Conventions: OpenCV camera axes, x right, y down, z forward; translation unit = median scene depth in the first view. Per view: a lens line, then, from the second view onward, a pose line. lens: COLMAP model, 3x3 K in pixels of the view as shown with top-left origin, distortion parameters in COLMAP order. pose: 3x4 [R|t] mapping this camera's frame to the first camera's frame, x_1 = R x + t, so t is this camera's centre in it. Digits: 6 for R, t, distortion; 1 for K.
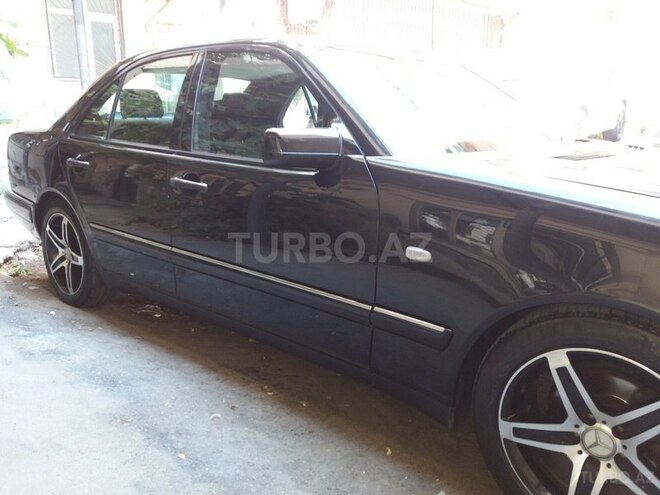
lens RADIAL K [[563.0, 0, 296.5], [0, 563.0, 247.9], [0, 0, 1]] dist [0.063180, -0.094771]
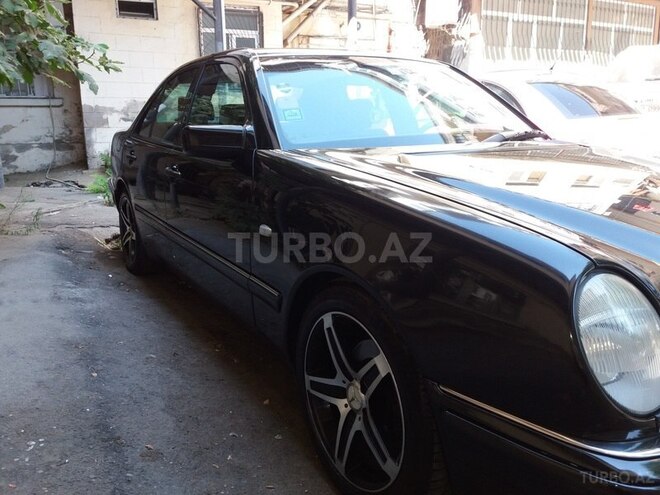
lens RADIAL K [[563.0, 0, 296.5], [0, 563.0, 247.9], [0, 0, 1]] dist [0.063180, -0.094771]
pose [[0.946950, 0.068772, -0.313936, 0.573162], [-0.072413, 0.997375, 0.000061, 0.038189], [0.313116, 0.022675, 0.949444, -0.094412]]
